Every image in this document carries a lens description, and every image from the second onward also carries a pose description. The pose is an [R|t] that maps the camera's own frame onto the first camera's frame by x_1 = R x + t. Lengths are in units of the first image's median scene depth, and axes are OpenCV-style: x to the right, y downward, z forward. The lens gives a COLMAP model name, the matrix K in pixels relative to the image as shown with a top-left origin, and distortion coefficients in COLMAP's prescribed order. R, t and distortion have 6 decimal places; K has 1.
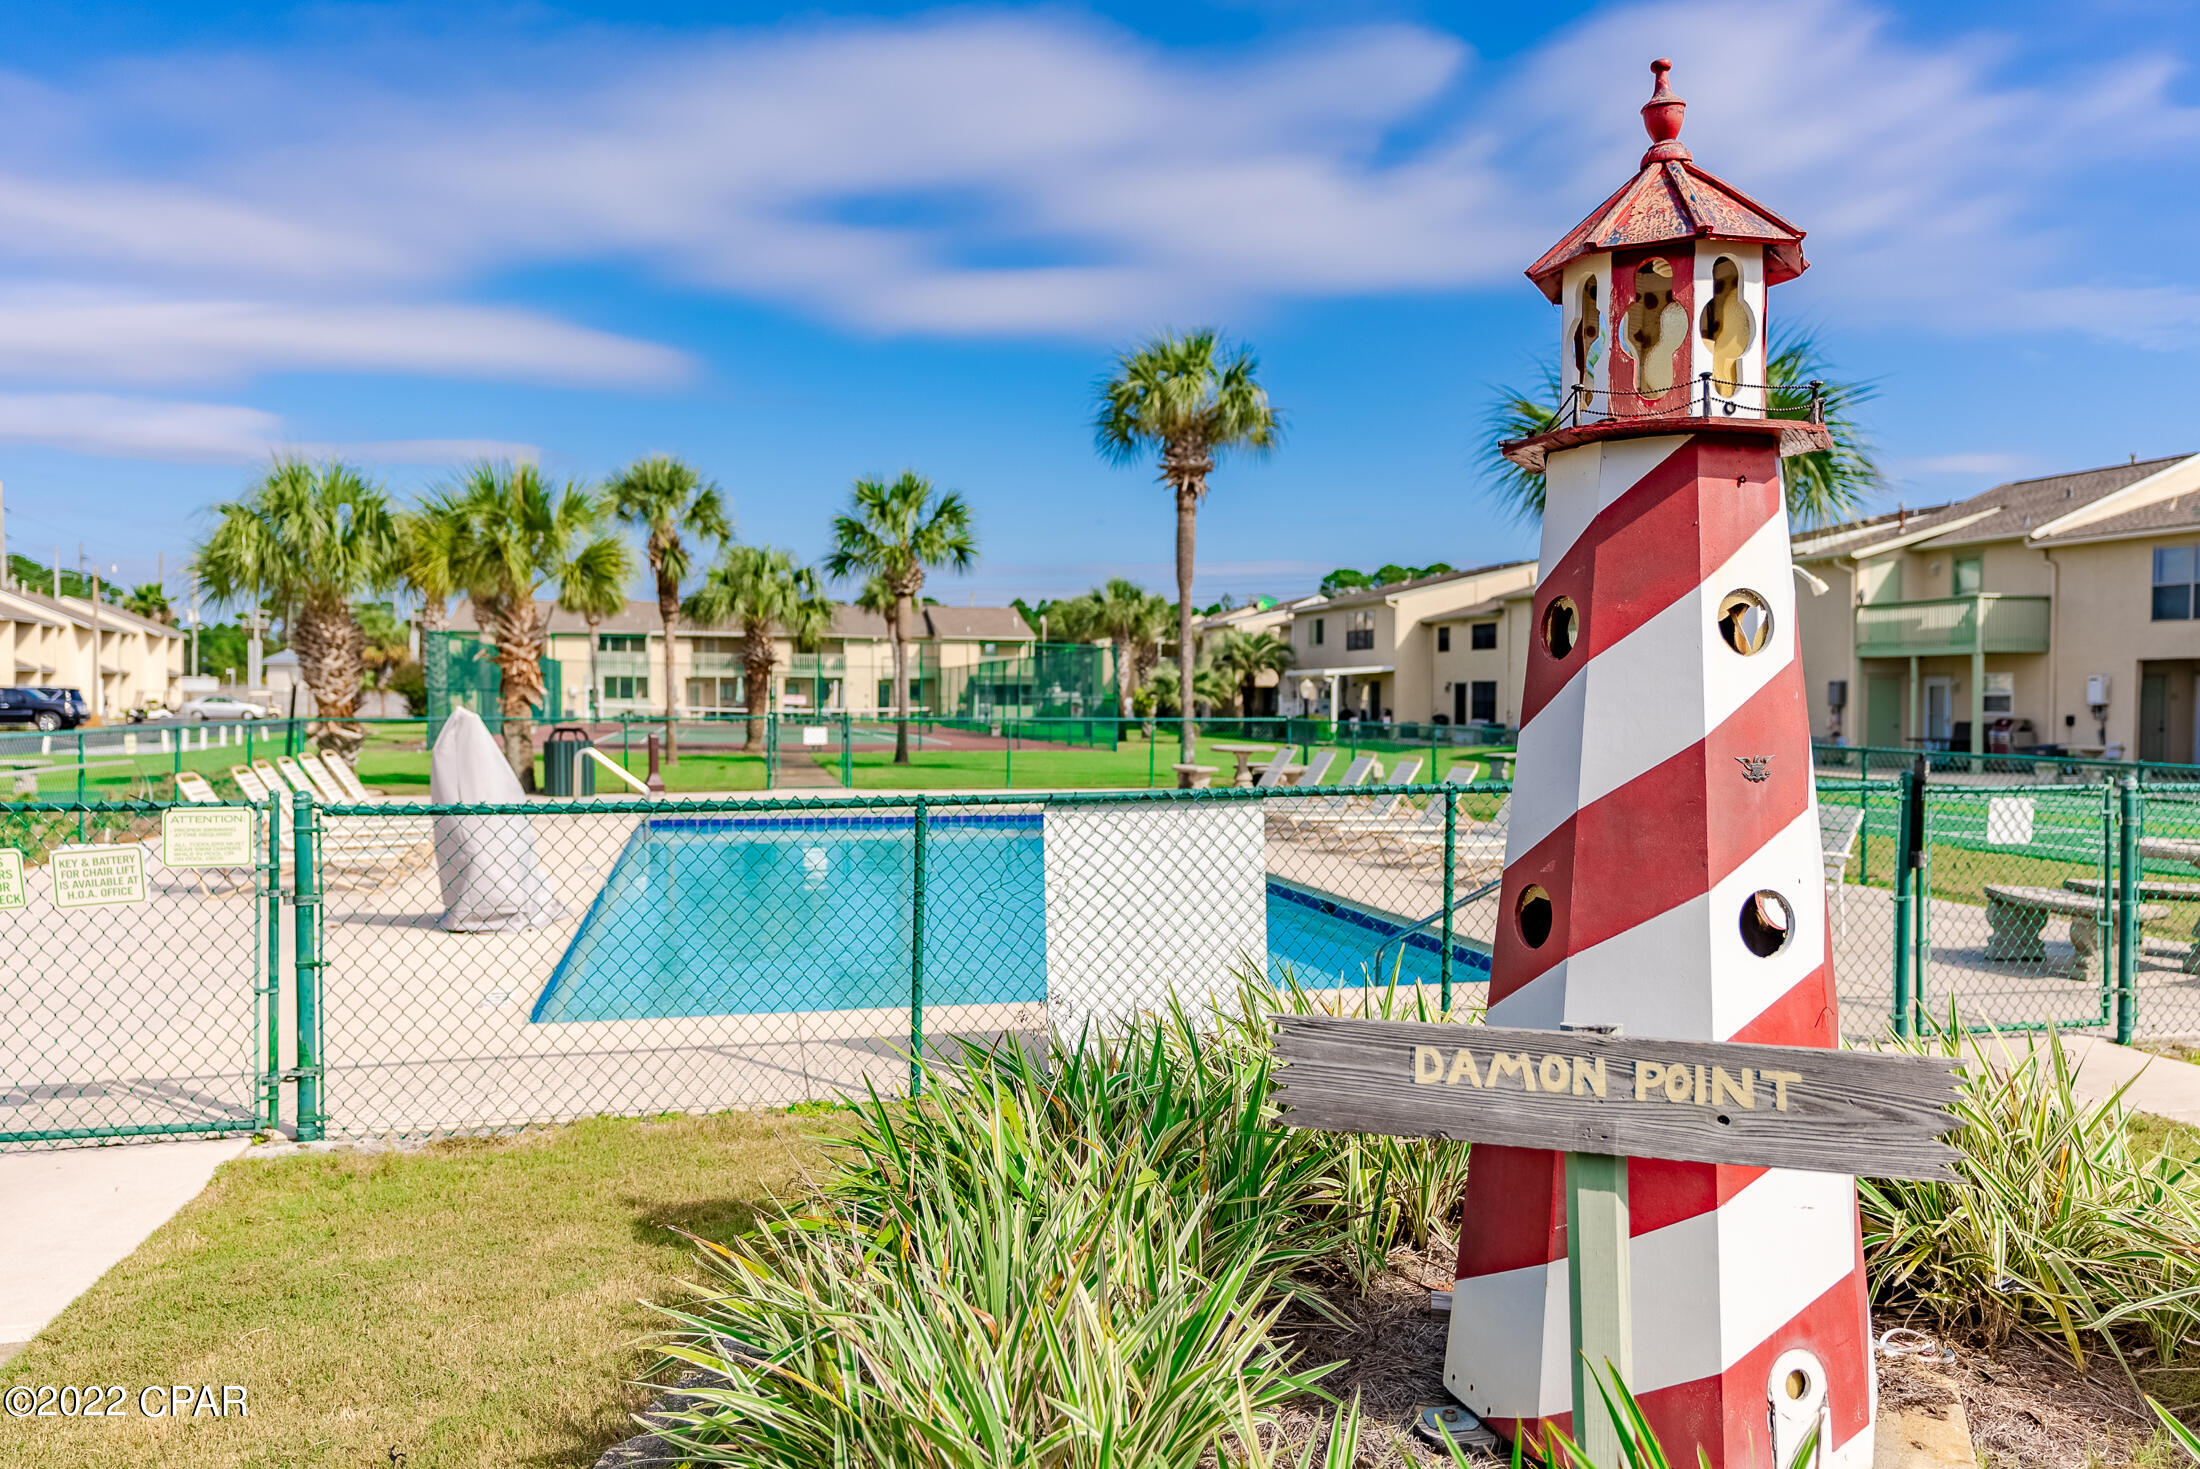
lens RADIAL K [[1619.4, 0, 1094.7], [0, 1619.4, 730.5], [0, 0, 1]] dist [-0.038906, -0.000455]
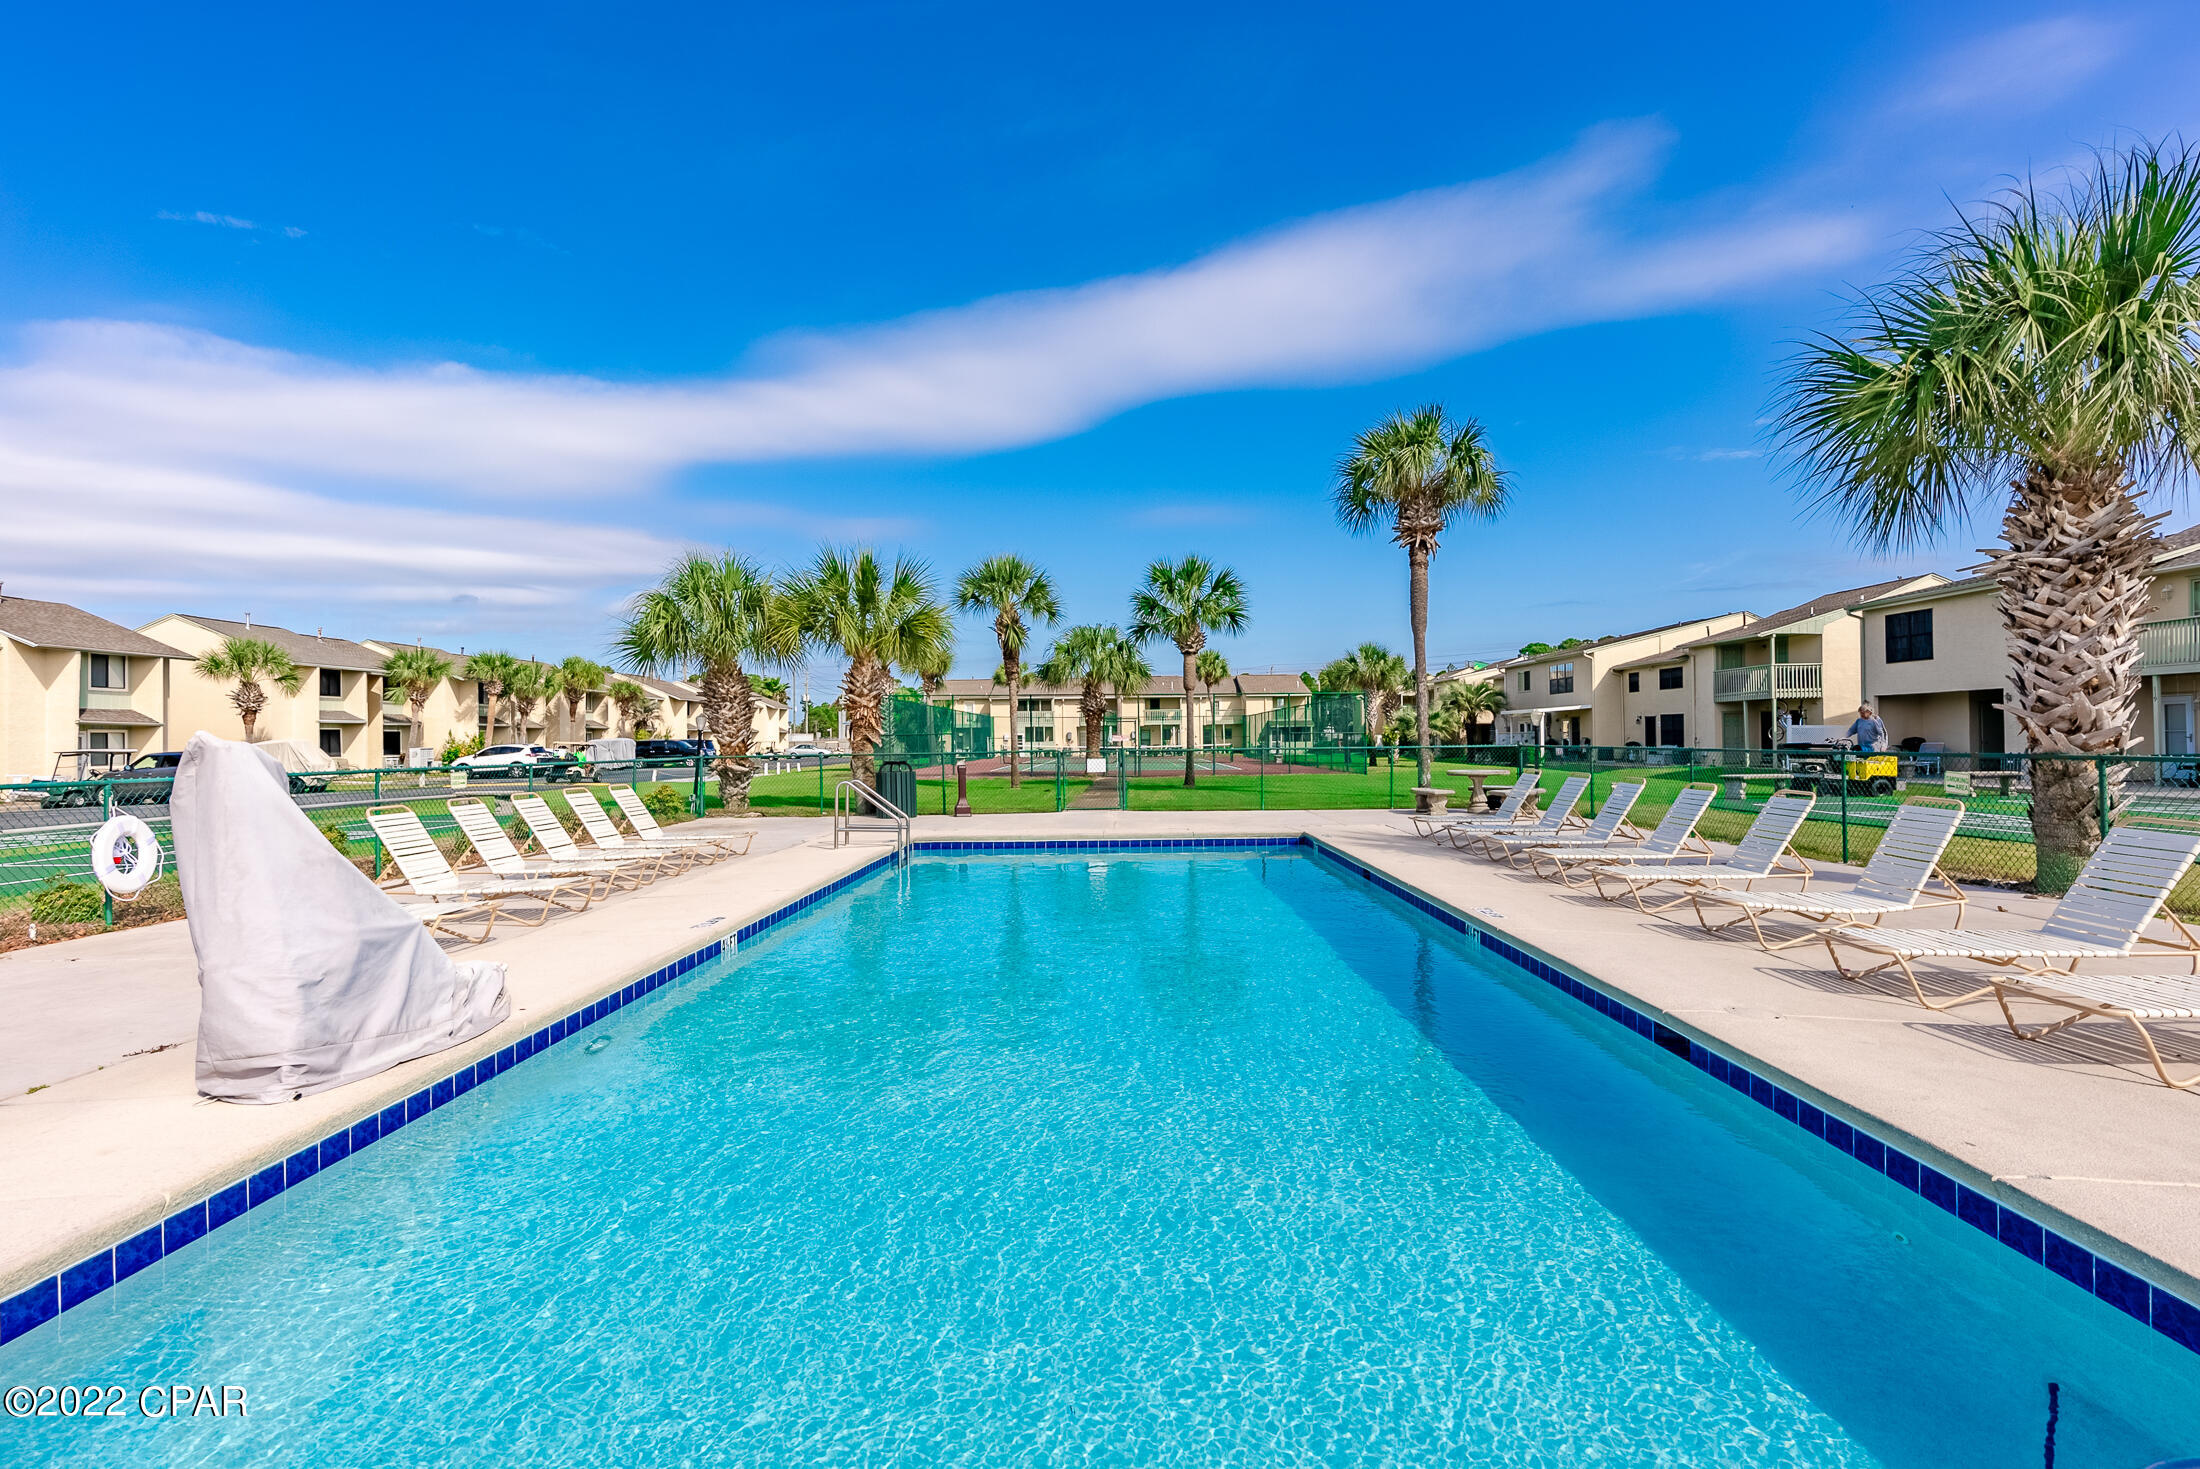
lens RADIAL K [[1016.8, 0, 1101.9], [0, 1016.8, 742.1], [0, 0, 1]] dist [-0.002556, -0.000042]
pose [[0.968932, -0.017673, -0.246697, 0.007461], [0.013342, 0.999726, -0.019216, 0.000472], [0.246969, 0.015328, 0.968902, 0.129725]]
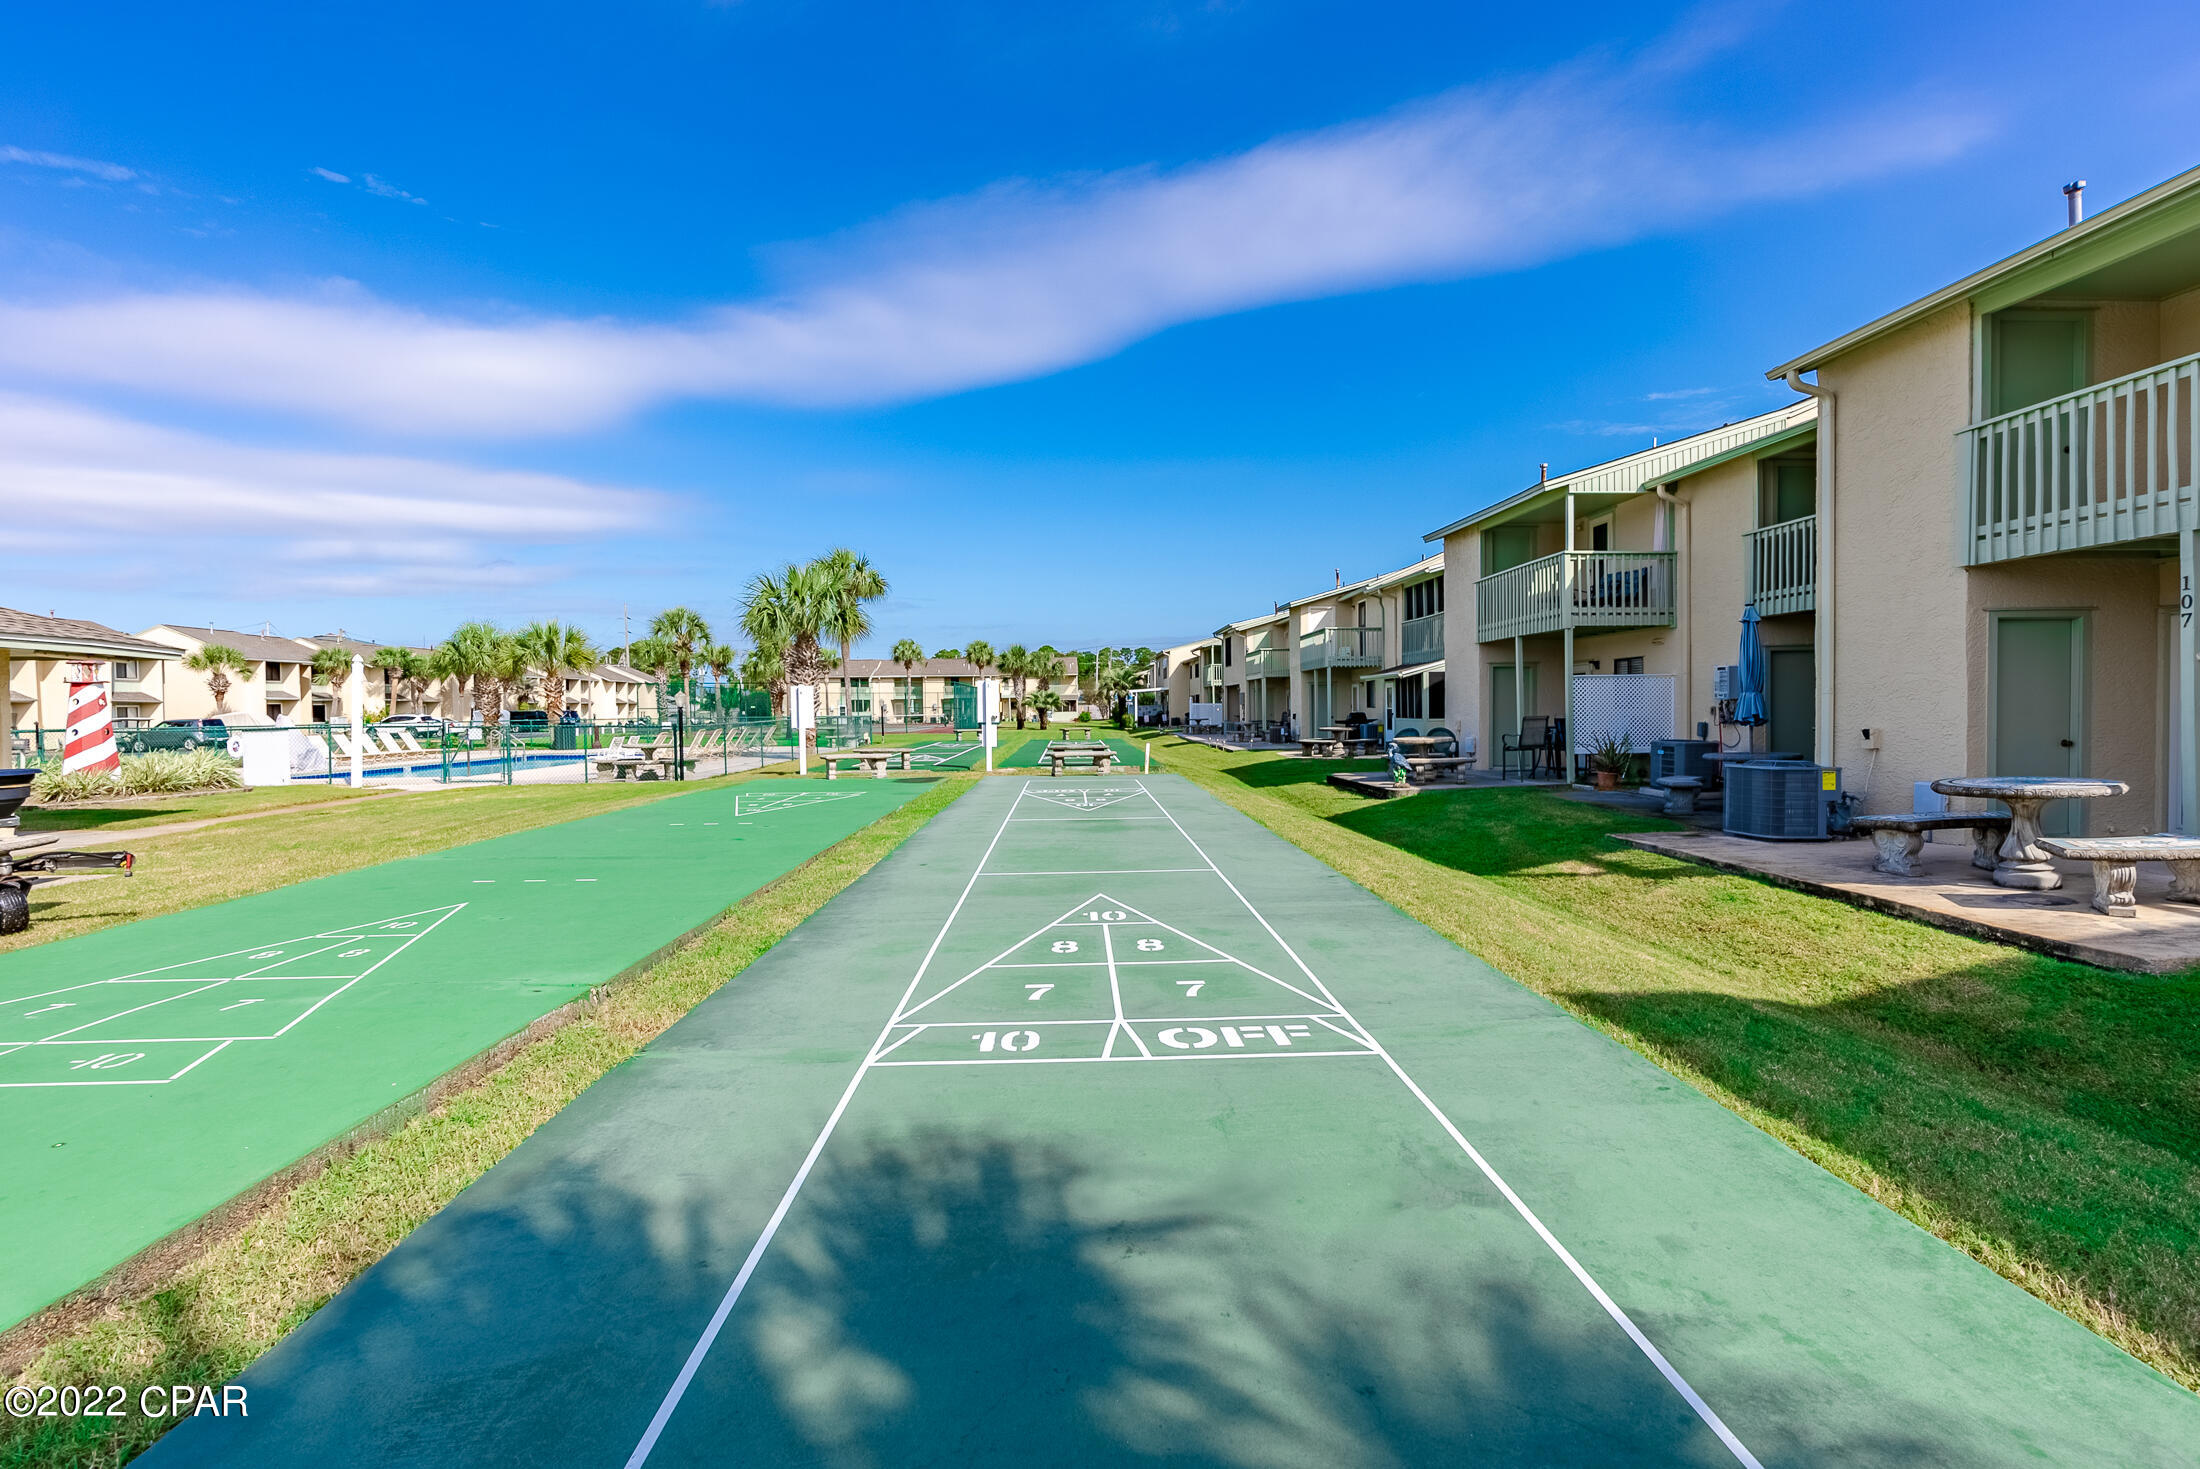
lens RADIAL K [[1016.8, 0, 1104.0], [0, 1016.8, 727.8], [0, 0, 1]] dist [-0.002556, -0.000042]
pose [[0.979141, -0.013868, -0.202708, 0.369560], [0.013885, 0.999903, -0.001340, 0.008186], [0.202706, -0.001502, 0.979238, -0.176412]]
